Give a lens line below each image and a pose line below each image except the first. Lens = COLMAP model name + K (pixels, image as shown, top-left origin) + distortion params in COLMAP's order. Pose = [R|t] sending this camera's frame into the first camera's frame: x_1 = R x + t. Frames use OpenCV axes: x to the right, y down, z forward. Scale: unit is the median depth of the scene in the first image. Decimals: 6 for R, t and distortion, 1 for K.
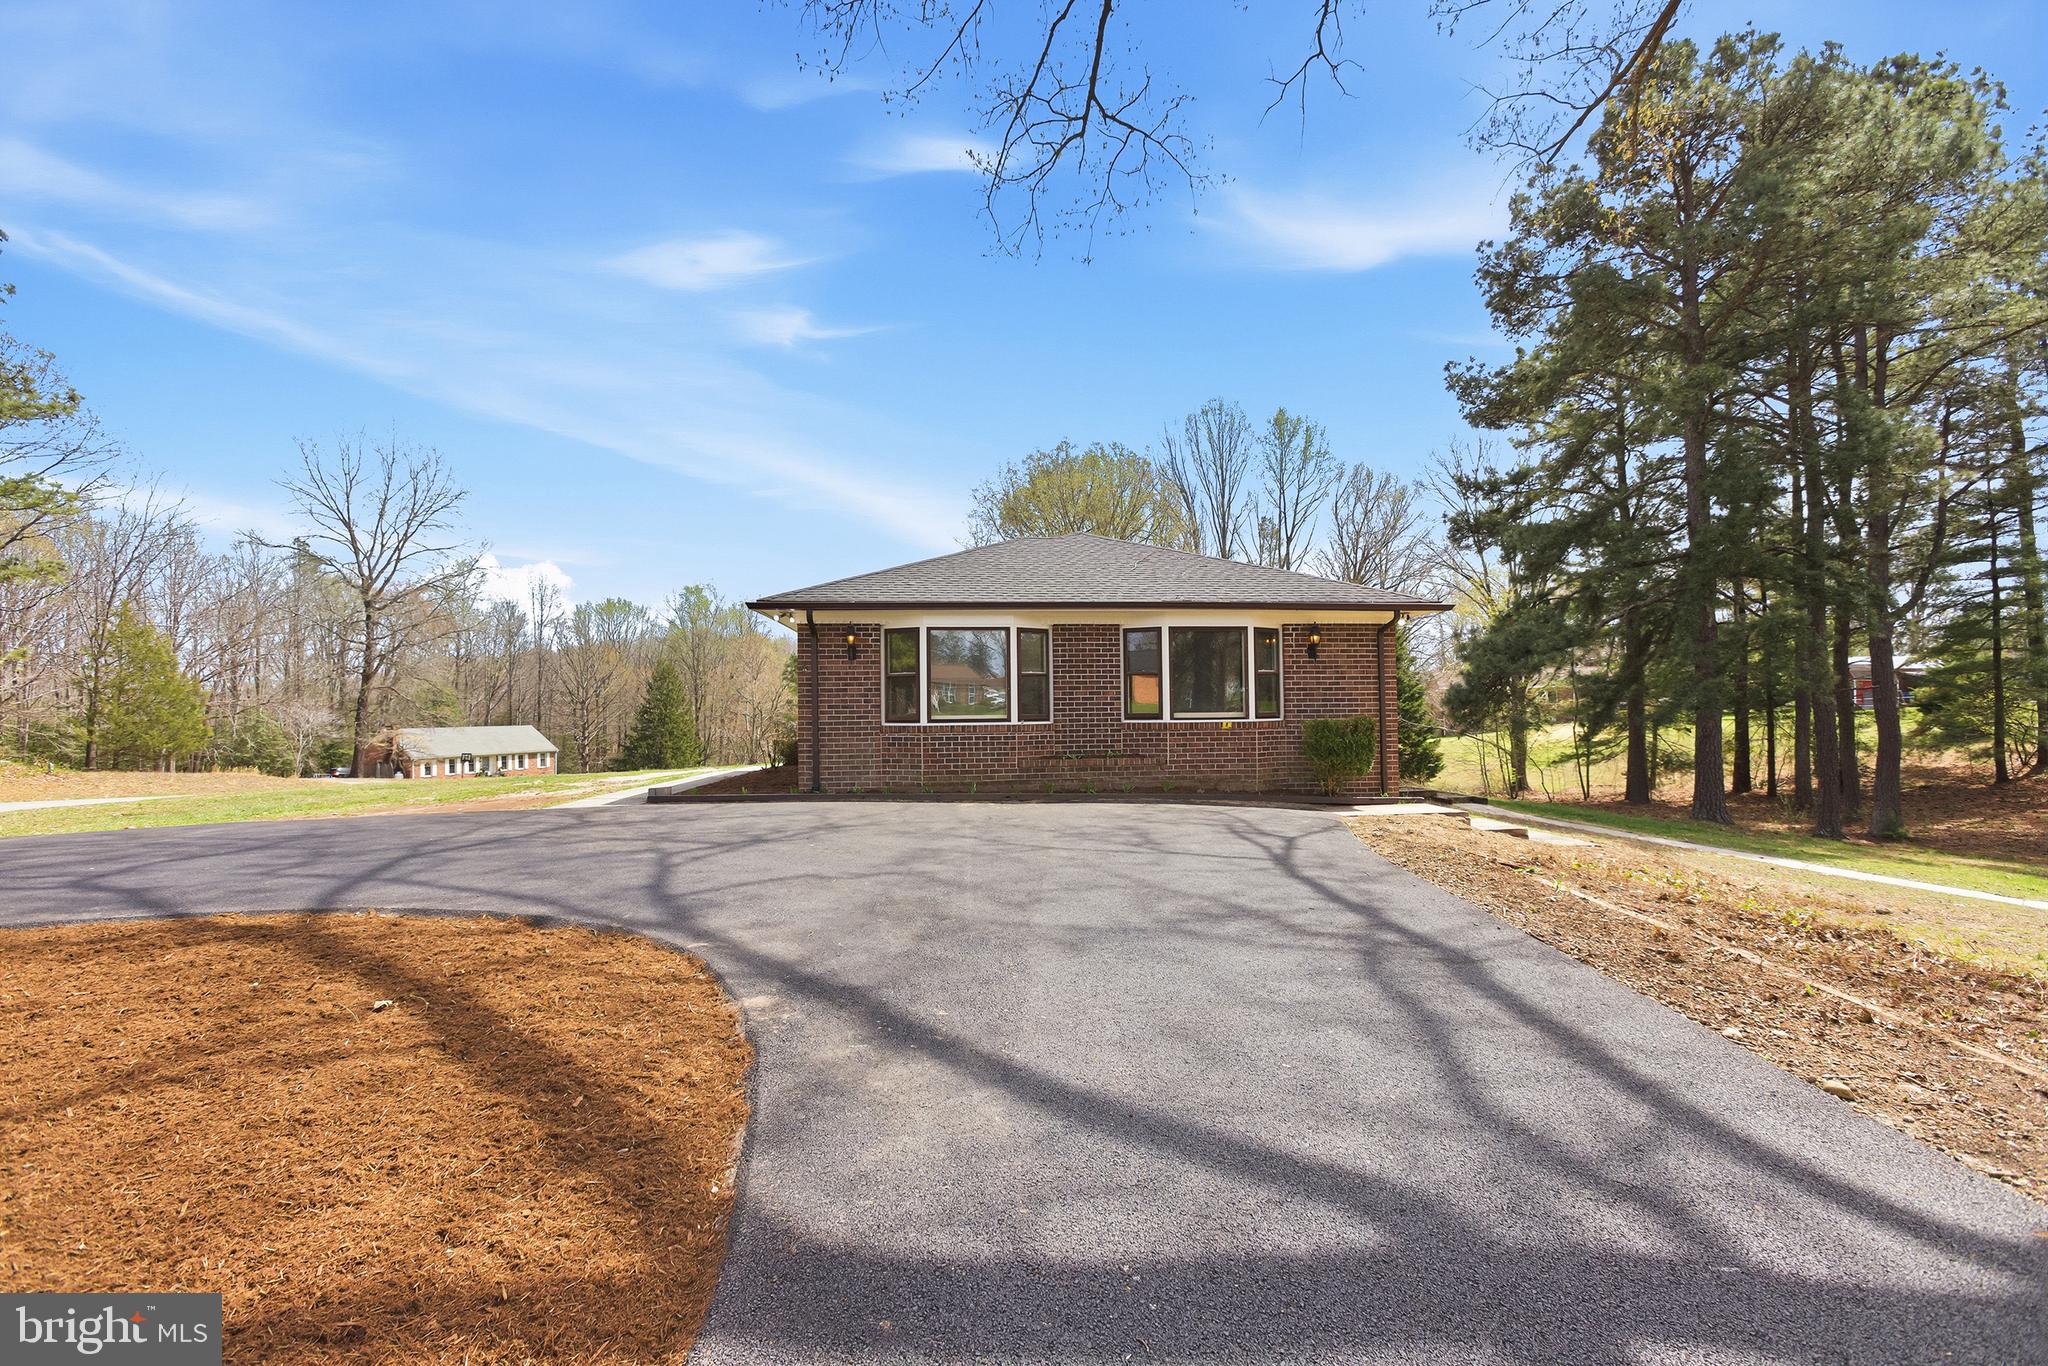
lens RADIAL K [[903.8, 0, 1019.6], [0, 903.8, 681.6], [0, 0, 1]] dist [-0.003700, -0.000457]
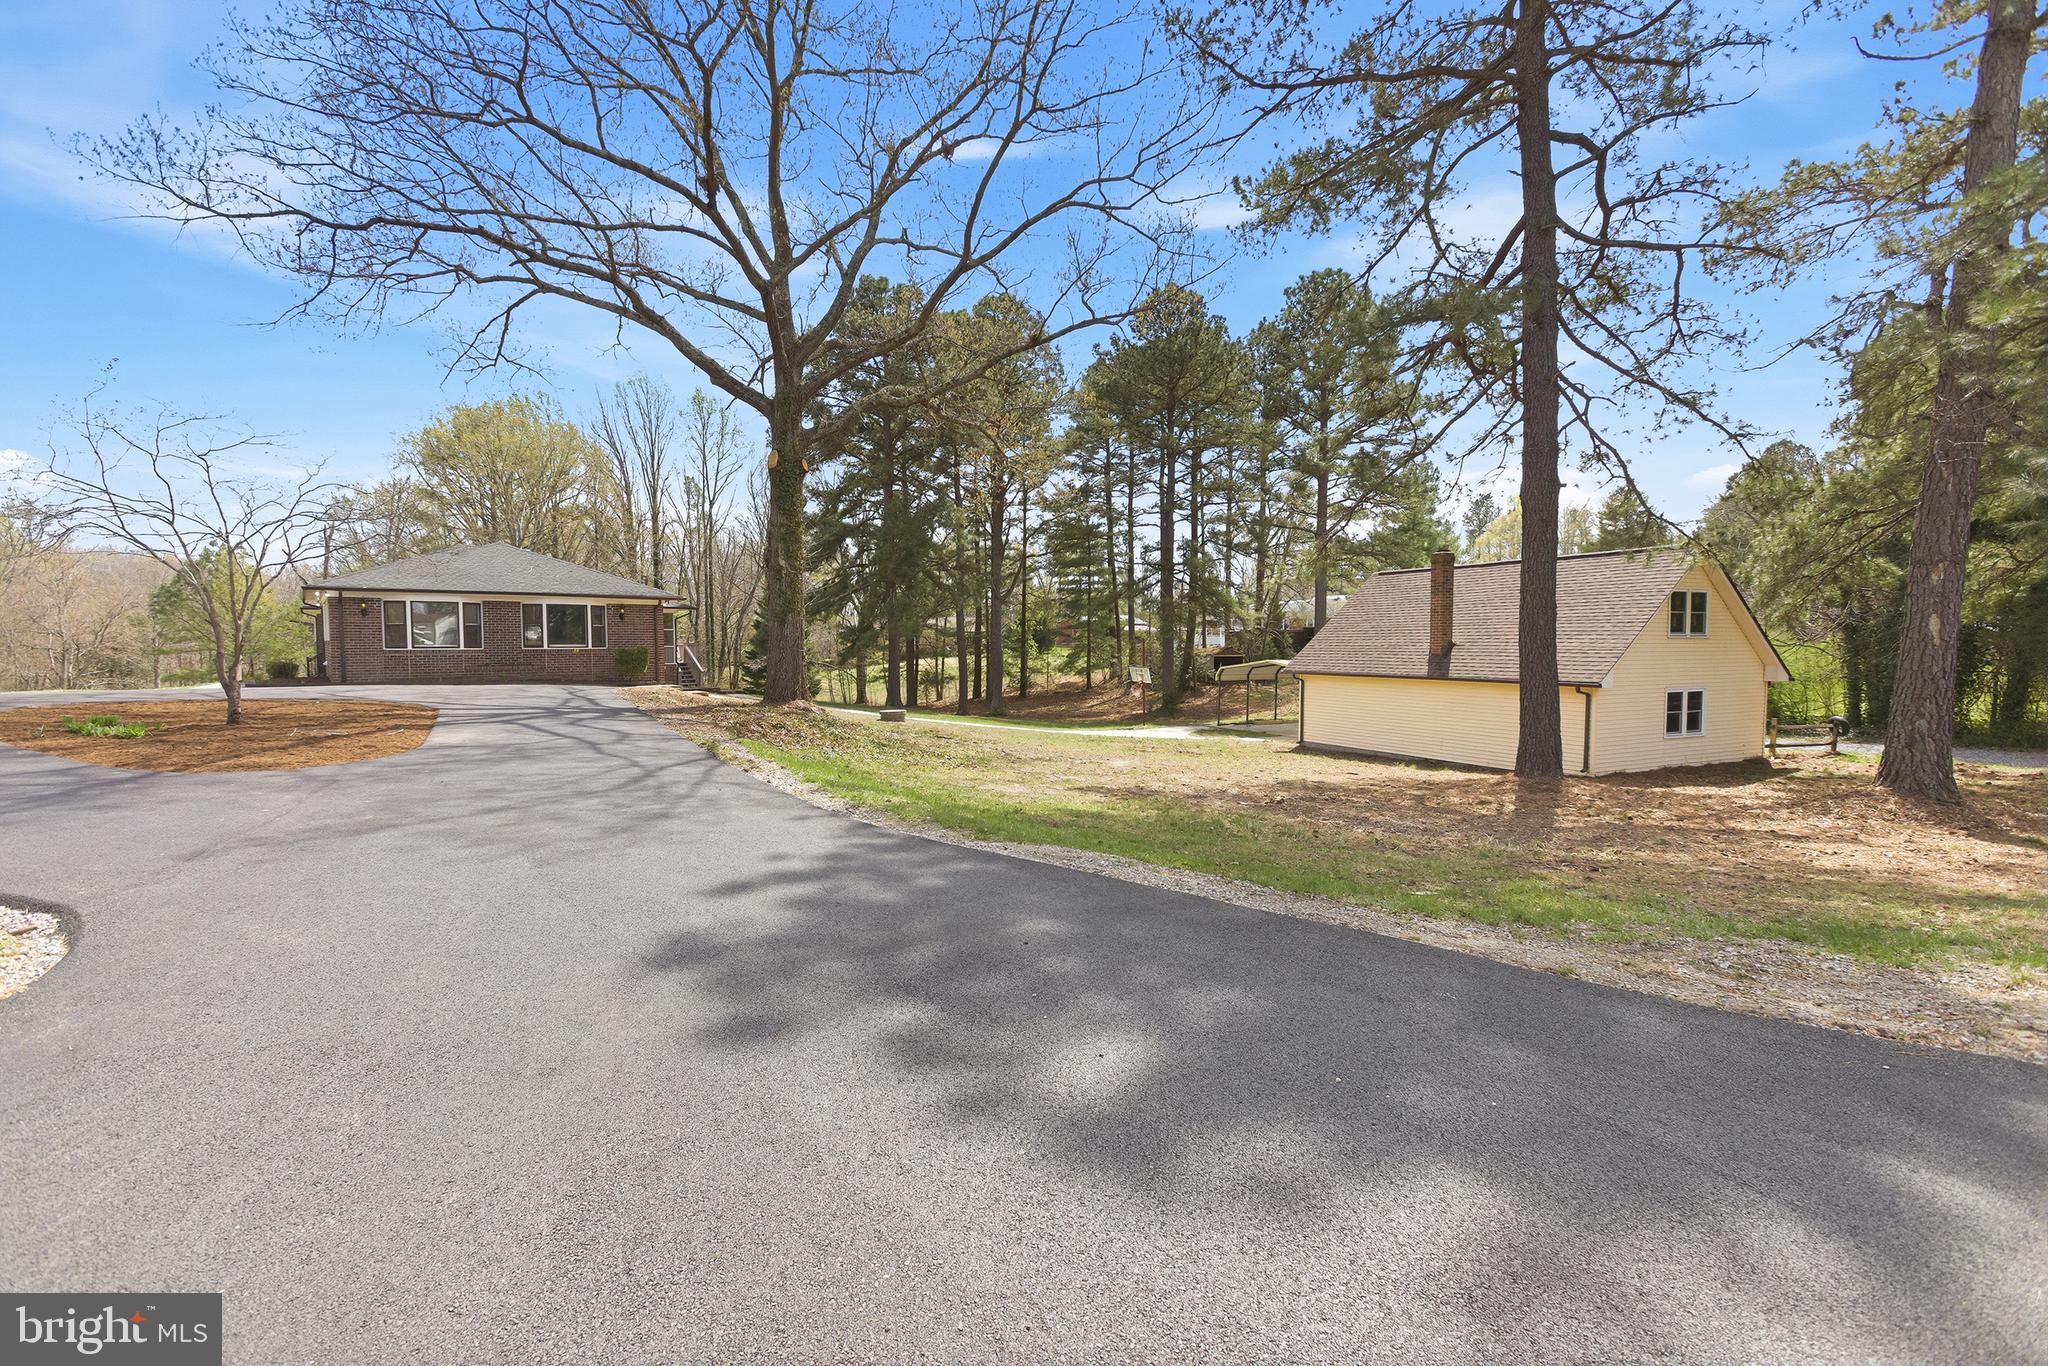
lens RADIAL K [[903.8, 0, 1019.6], [0, 903.8, 681.6], [0, 0, 1]] dist [-0.003700, -0.000457]
pose [[0.838652, -0.014977, 0.544462, -0.059233], [-0.021804, 0.997897, 0.061035, -0.032135], [-0.544231, -0.063058, 0.836562, -1.377670]]
